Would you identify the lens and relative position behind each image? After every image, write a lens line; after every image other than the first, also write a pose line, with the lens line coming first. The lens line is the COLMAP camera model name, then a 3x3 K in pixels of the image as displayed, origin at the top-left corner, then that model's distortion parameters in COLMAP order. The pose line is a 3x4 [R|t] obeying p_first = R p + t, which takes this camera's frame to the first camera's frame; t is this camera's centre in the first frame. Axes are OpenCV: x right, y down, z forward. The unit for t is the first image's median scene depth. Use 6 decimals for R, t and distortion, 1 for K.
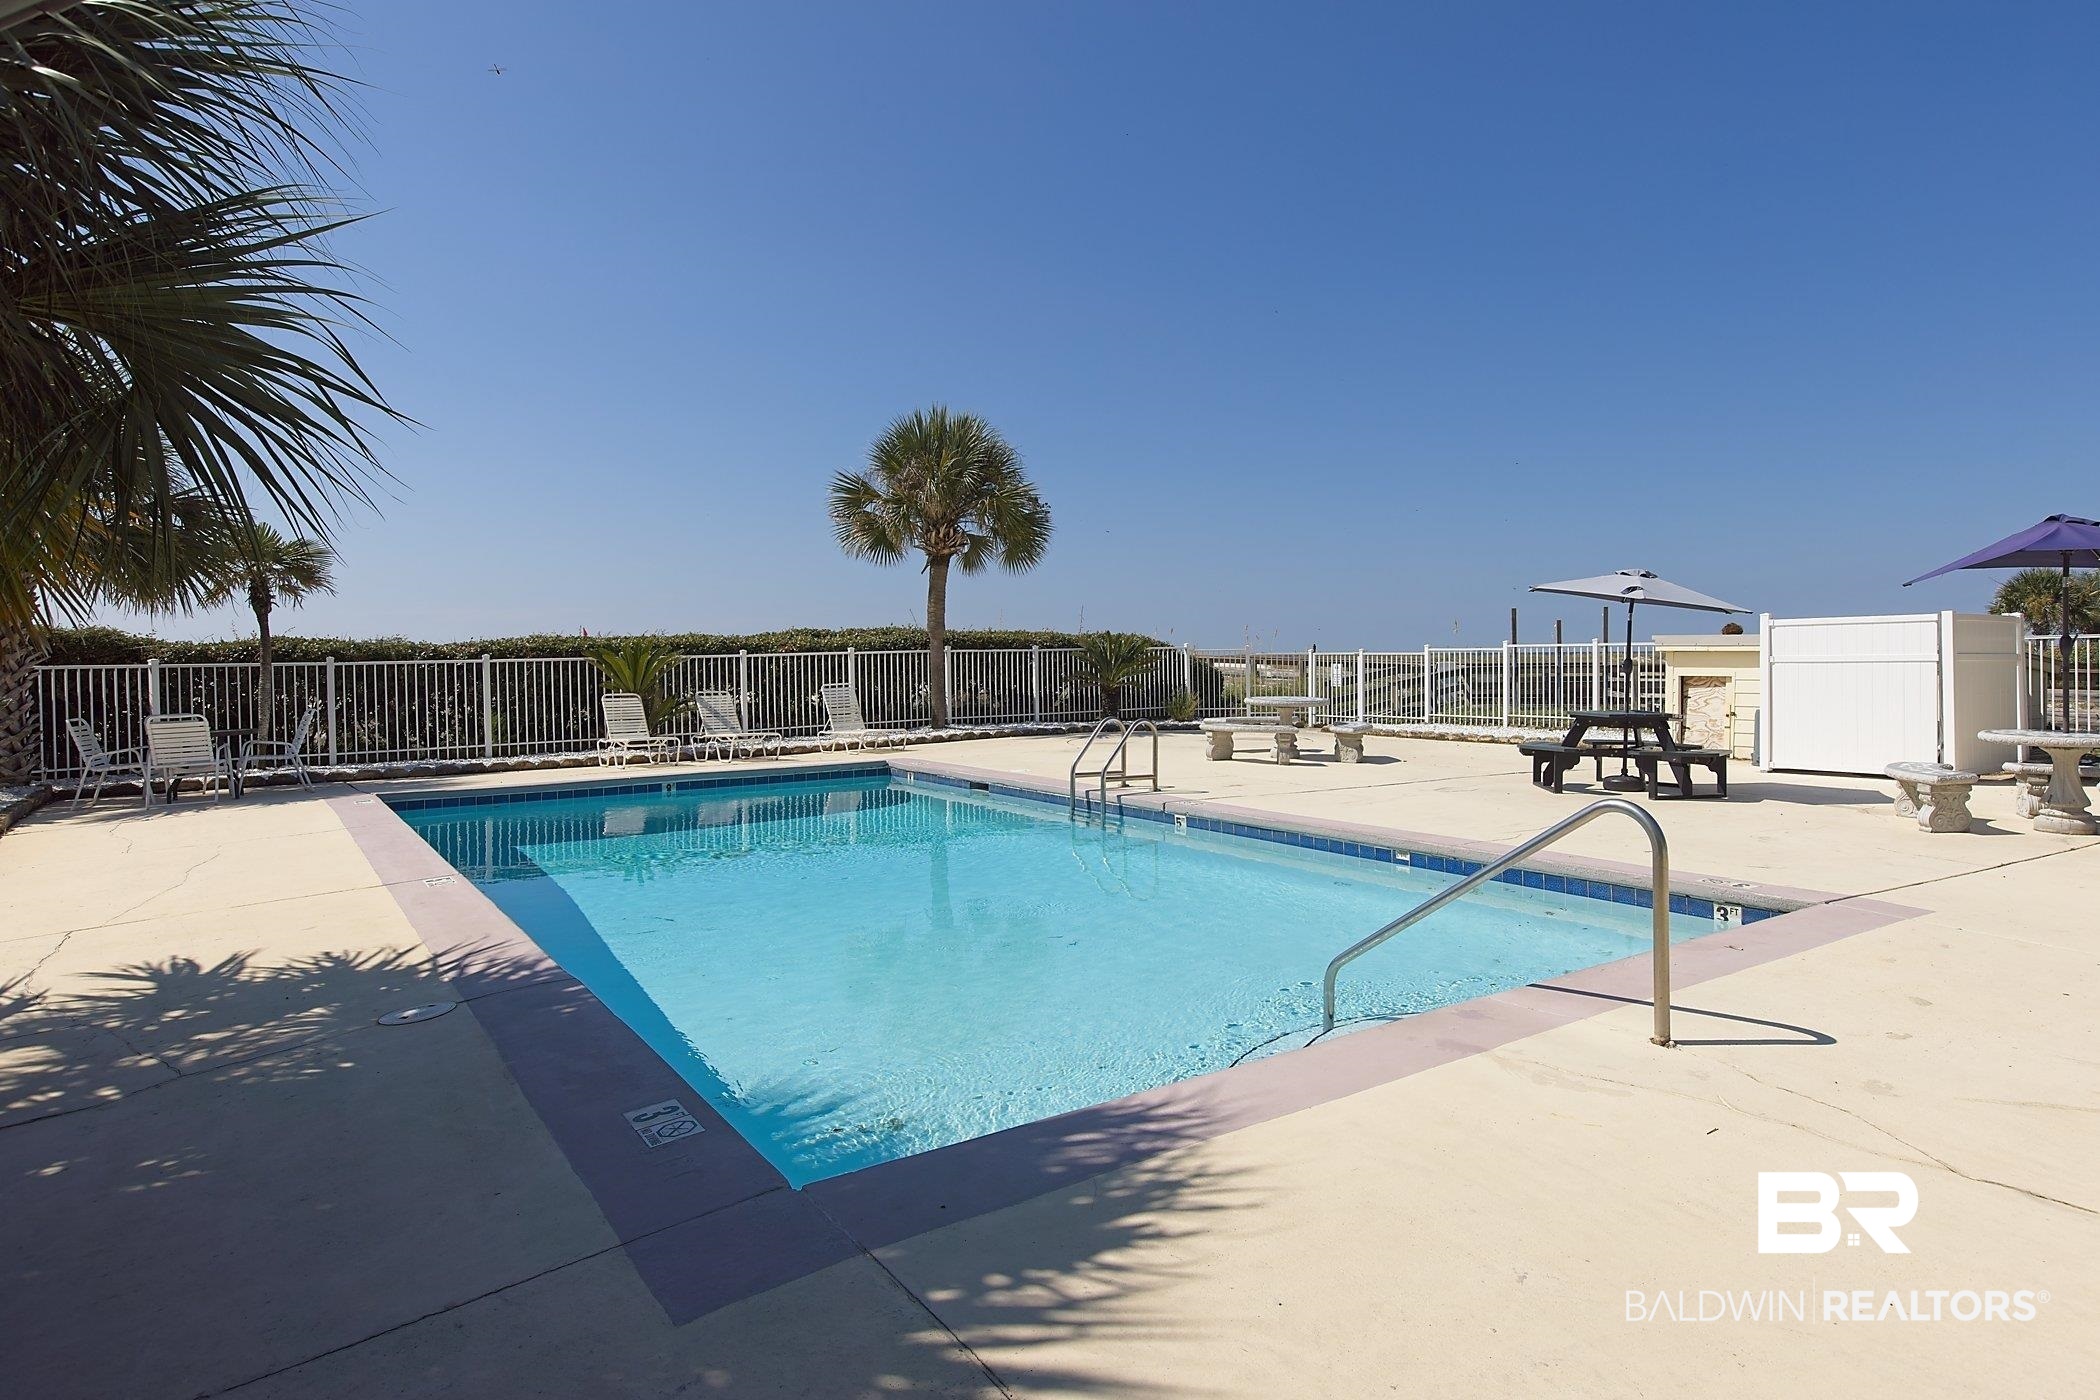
lens RADIAL K [[1075.0, 0, 1051.1], [0, 1075.0, 667.1], [0, 0, 1]] dist [0.033877, -0.000358]
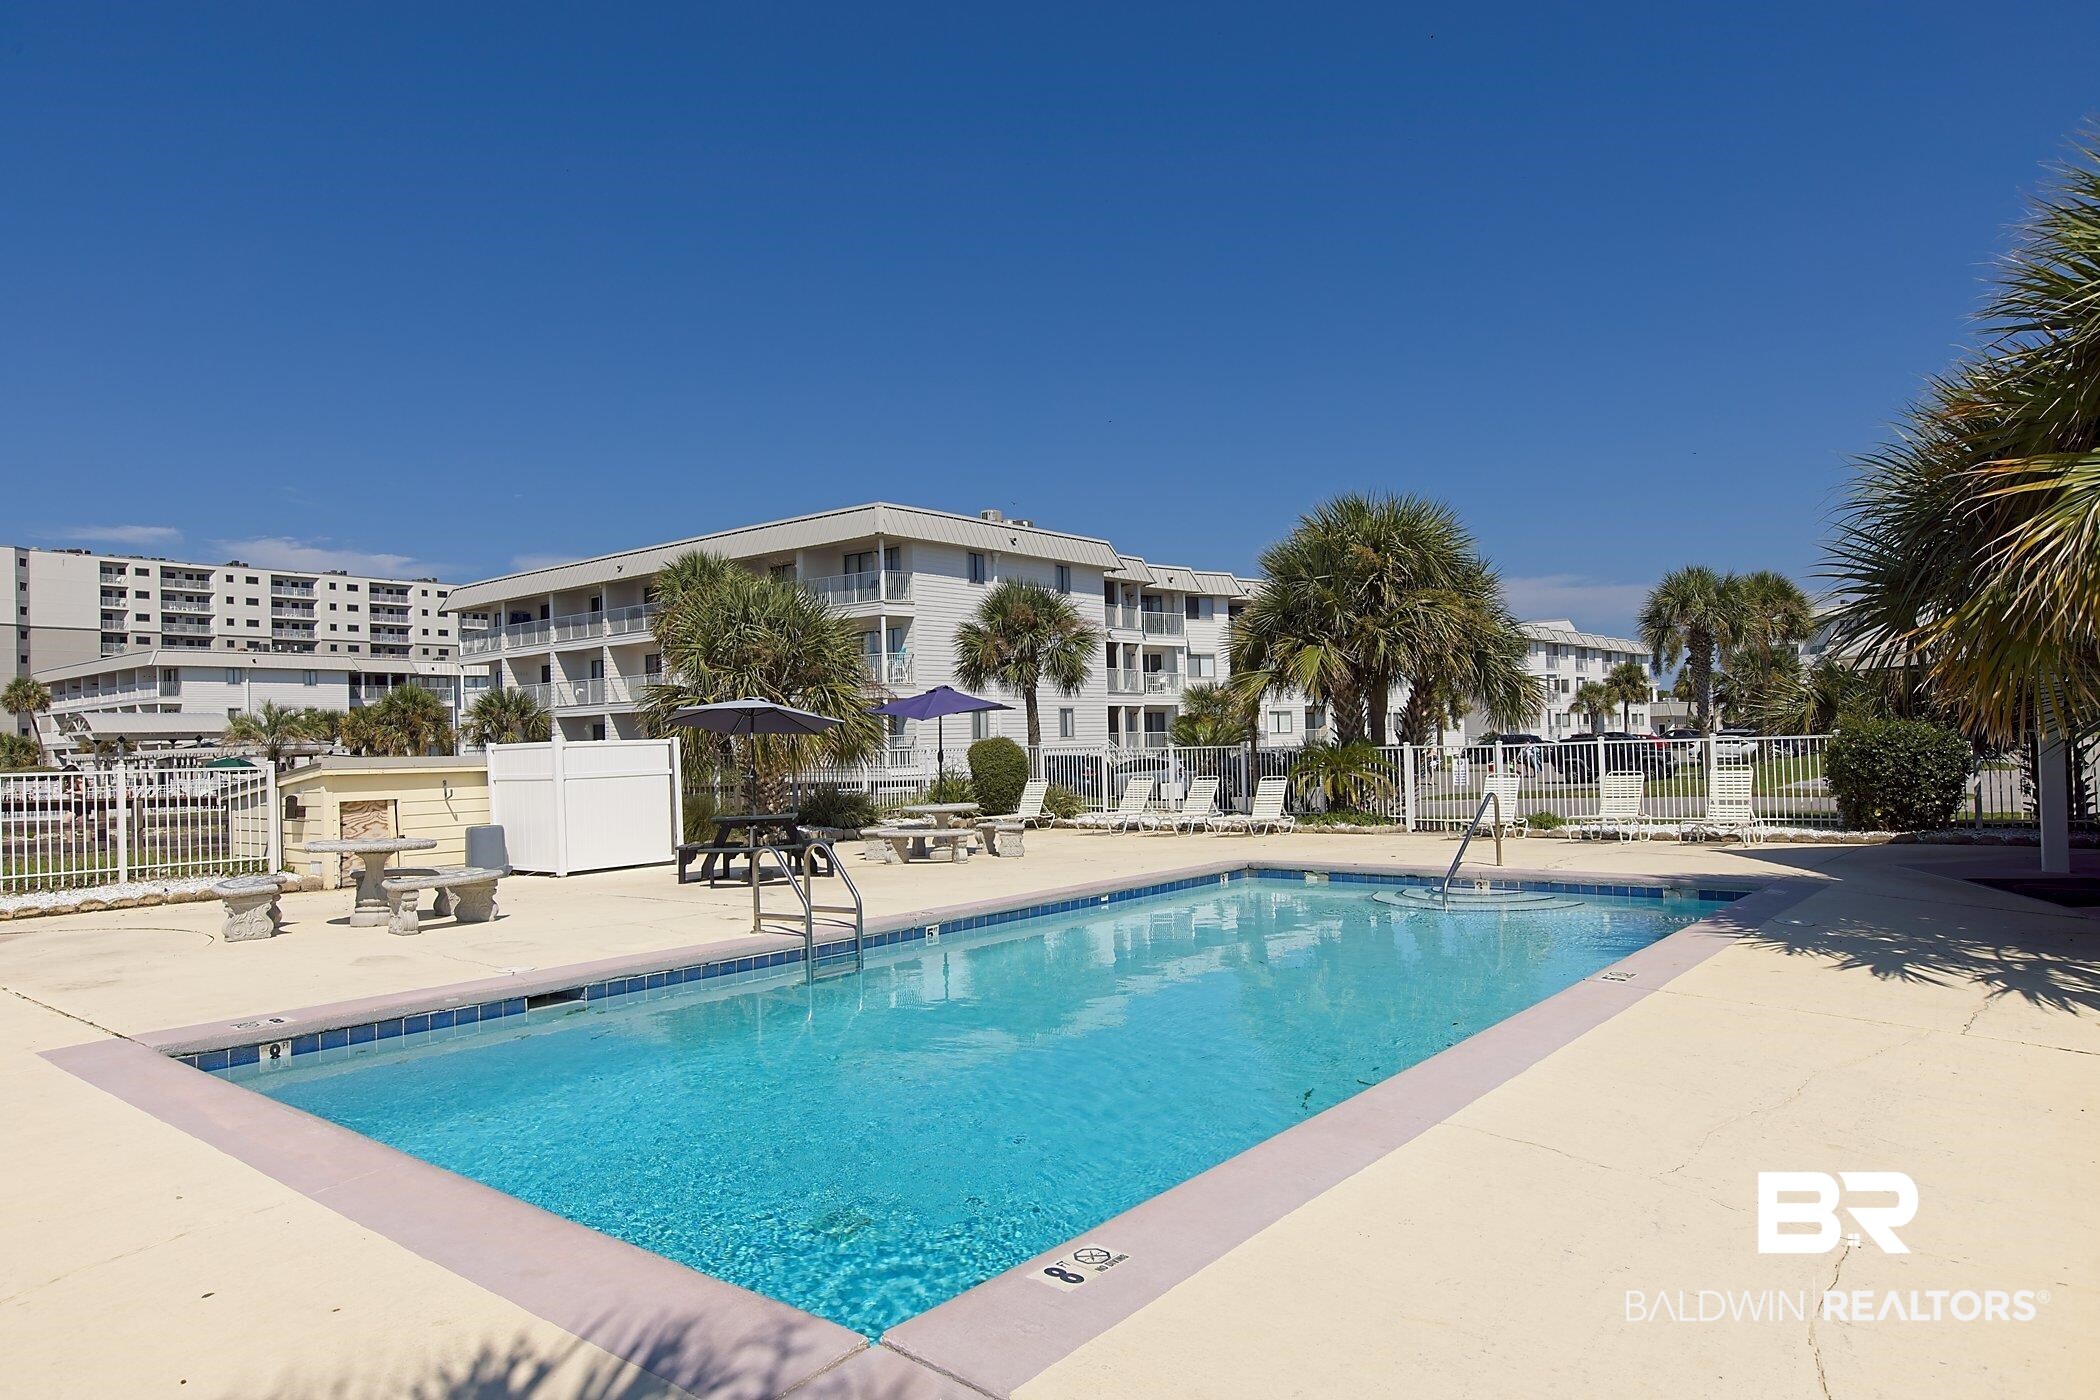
lens RADIAL K [[1317.2, 0, 1050.0], [0, 1317.2, 700.0], [0, 0, 1]] dist [-0.001647, 0.000210]
pose [[-0.265251, 0.055577, 0.962576, -0.922168], [0.037249, 0.998183, -0.047368, -0.002814], [-0.963460, 0.023291, -0.266839, 1.062674]]
